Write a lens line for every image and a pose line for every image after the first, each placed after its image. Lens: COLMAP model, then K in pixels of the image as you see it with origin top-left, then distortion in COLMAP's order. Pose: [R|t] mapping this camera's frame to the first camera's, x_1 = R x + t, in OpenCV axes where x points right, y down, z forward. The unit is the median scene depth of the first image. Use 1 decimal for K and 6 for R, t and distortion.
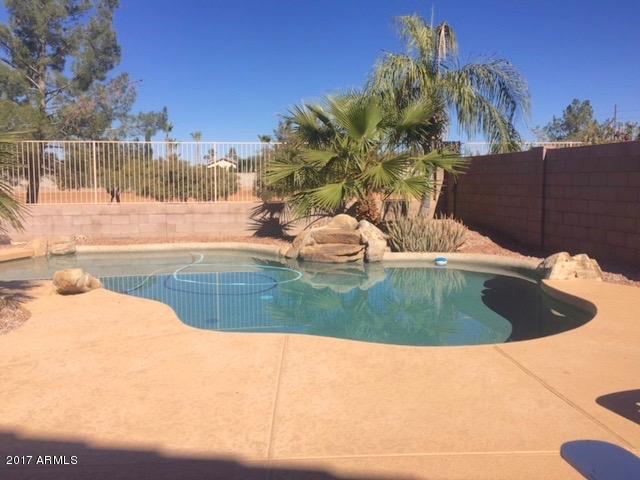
lens RADIAL K [[533.0, 0, 302.3], [0, 533.0, 232.5], [0, 0, 1]] dist [0.059709, -0.056541]
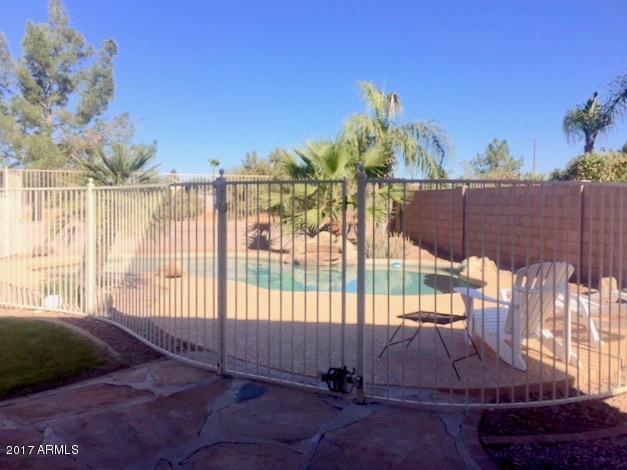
lens RADIAL K [[522.1, 0, 318.5], [0, 522.1, 231.2], [0, 0, 1]] dist [0.059709, -0.056541]
pose [[0.990618, 0.009835, 0.136306, -0.095391], [-0.003658, 0.998958, -0.045494, 0.020306], [-0.136612, 0.044569, 0.989622, -0.254050]]
